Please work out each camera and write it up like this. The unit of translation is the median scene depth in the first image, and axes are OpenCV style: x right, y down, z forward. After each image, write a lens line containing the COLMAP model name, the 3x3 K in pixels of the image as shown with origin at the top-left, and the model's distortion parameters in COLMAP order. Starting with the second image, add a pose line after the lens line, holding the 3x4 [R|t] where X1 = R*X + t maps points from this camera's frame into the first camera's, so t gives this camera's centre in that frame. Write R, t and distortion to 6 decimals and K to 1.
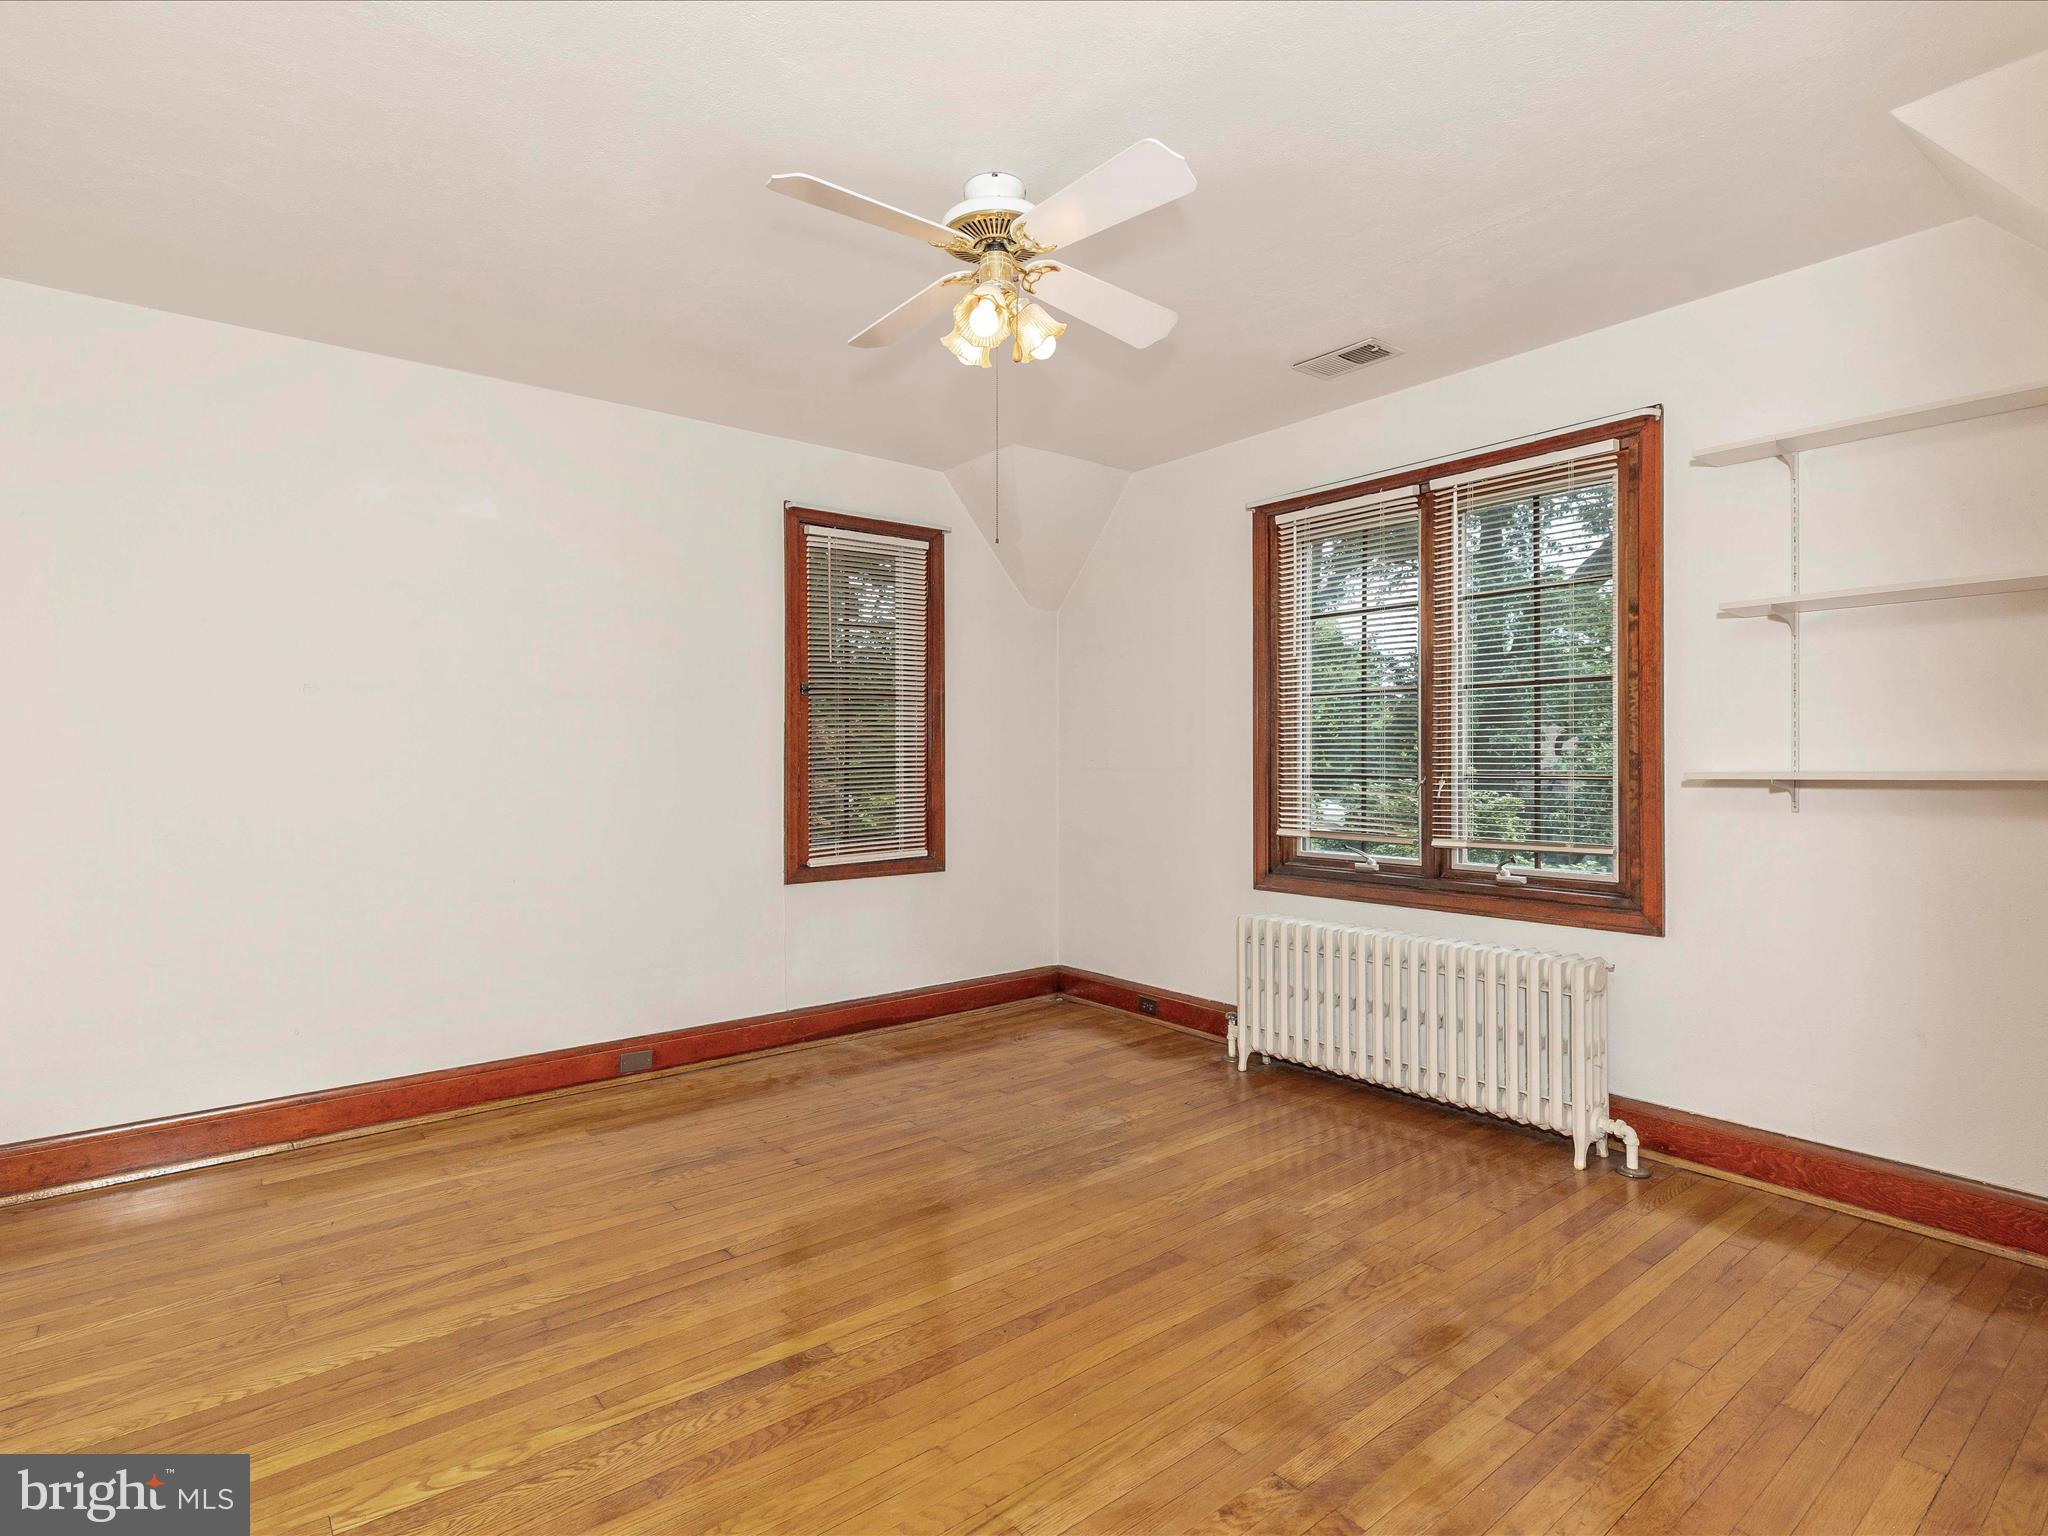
lens RADIAL K [[1048.9, 0, 1023.8], [0, 1048.9, 766.8], [0, 0, 1]] dist [0.011455, -0.004820]
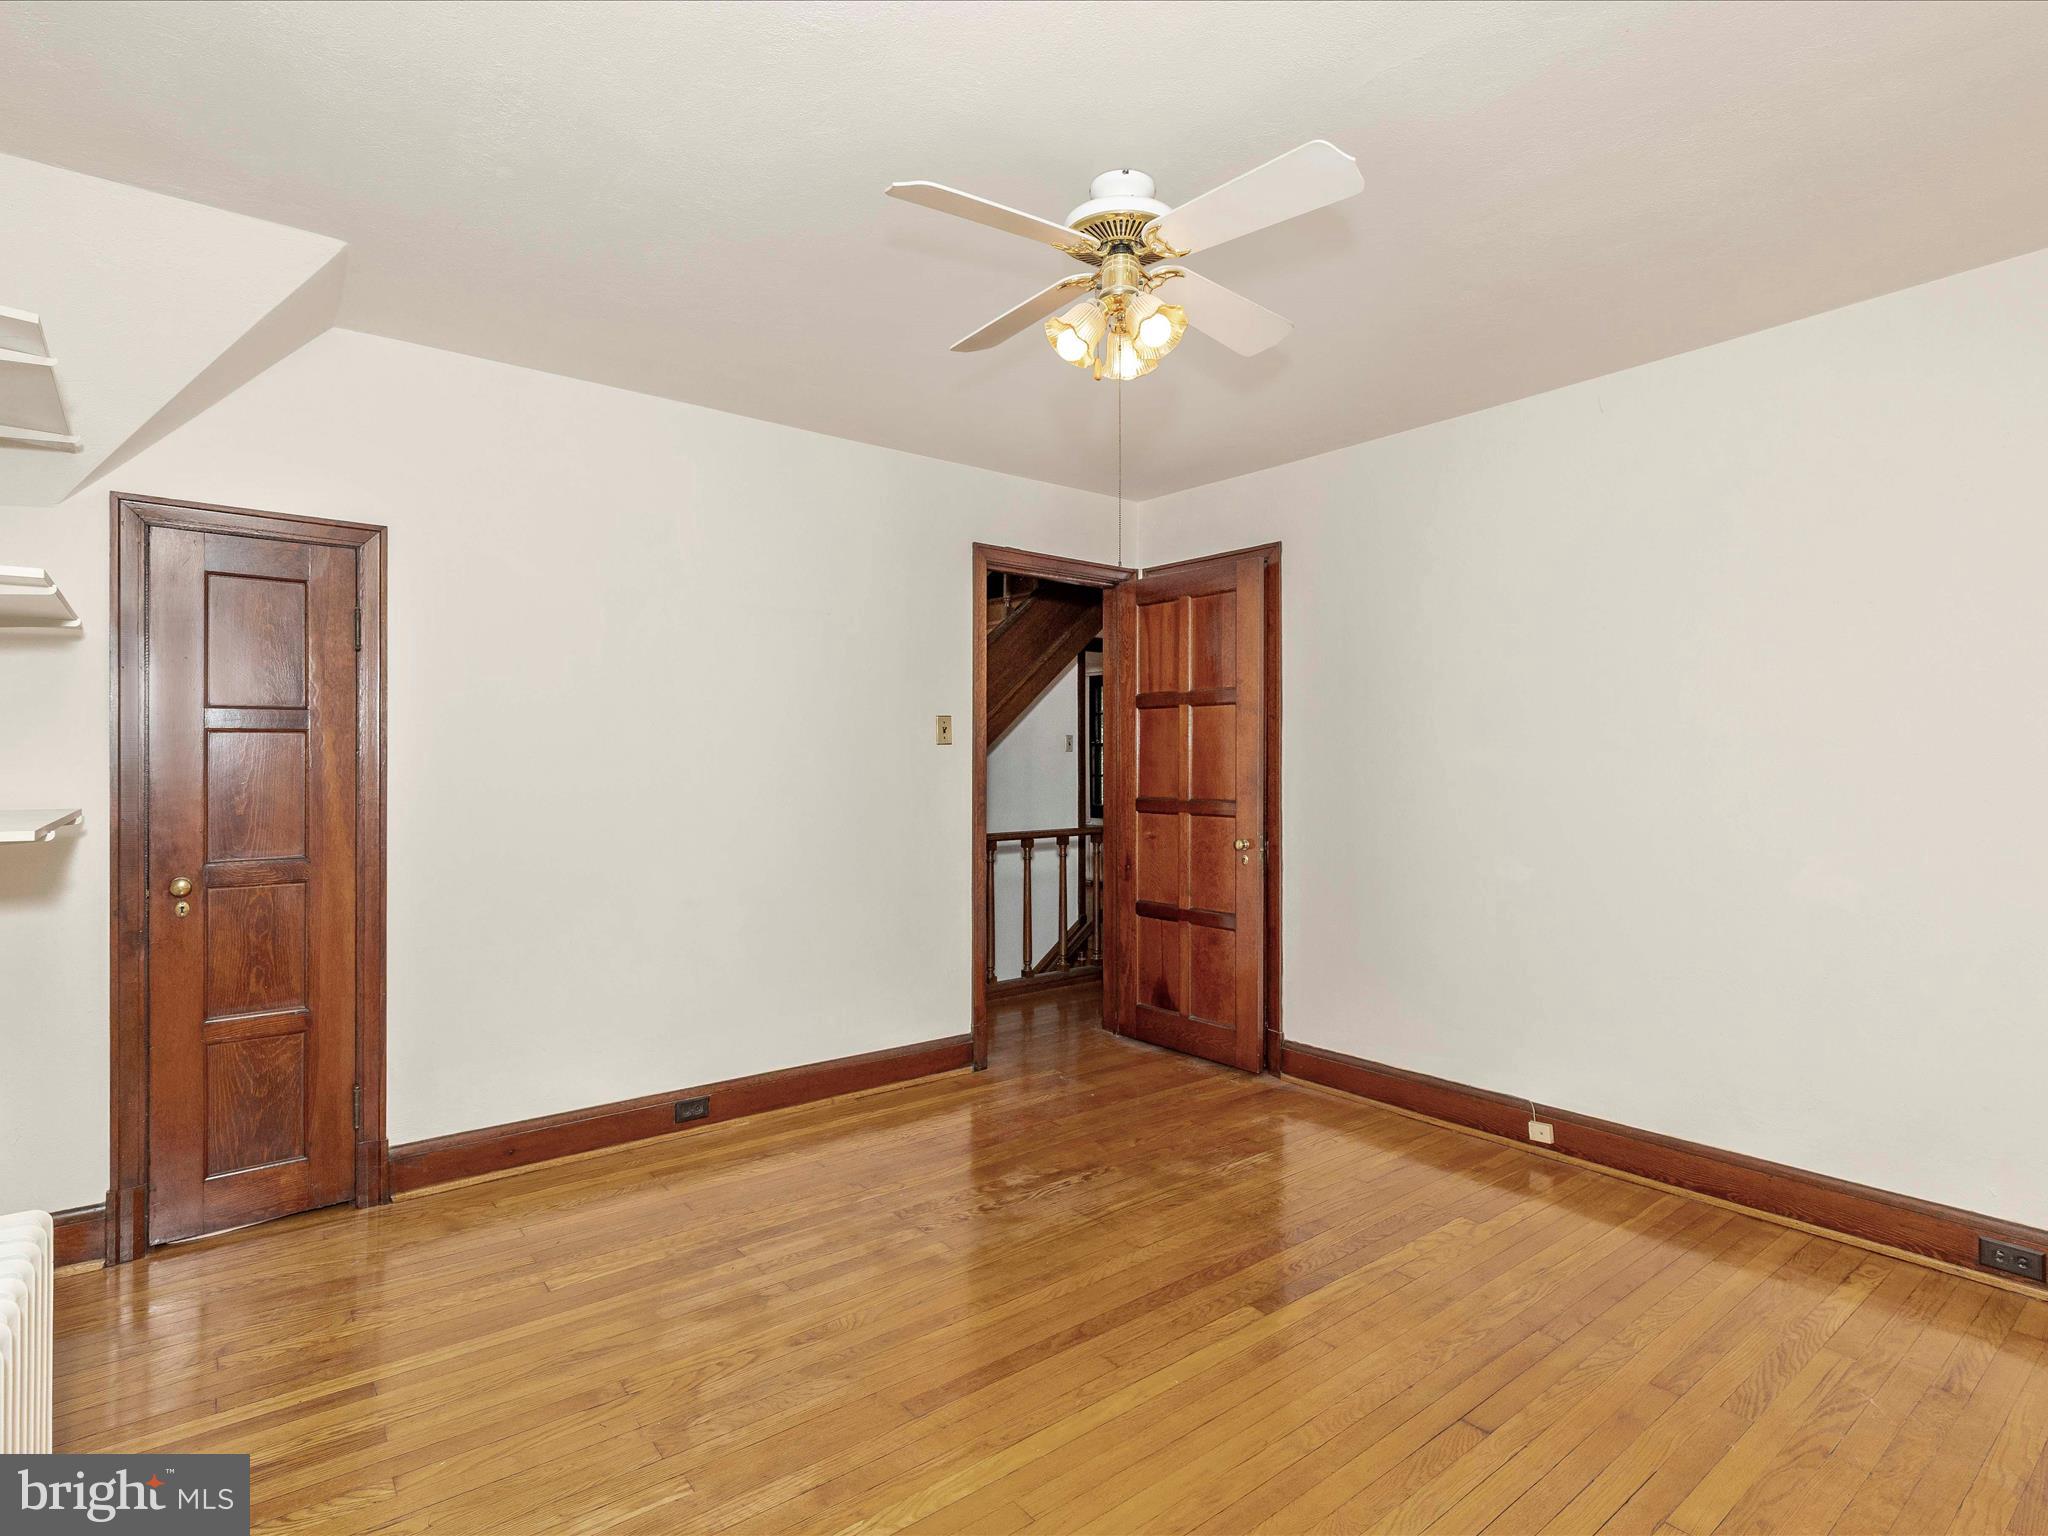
lens RADIAL K [[1048.9, 0, 1025.8], [0, 1048.9, 787.2], [0, 0, 1]] dist [0.011455, -0.004820]
pose [[-0.999998, 0.001492, -0.001103, 0.066212], [0.001503, 0.999950, -0.009901, -0.005165], [0.001088, -0.009903, -0.999950, 2.072407]]
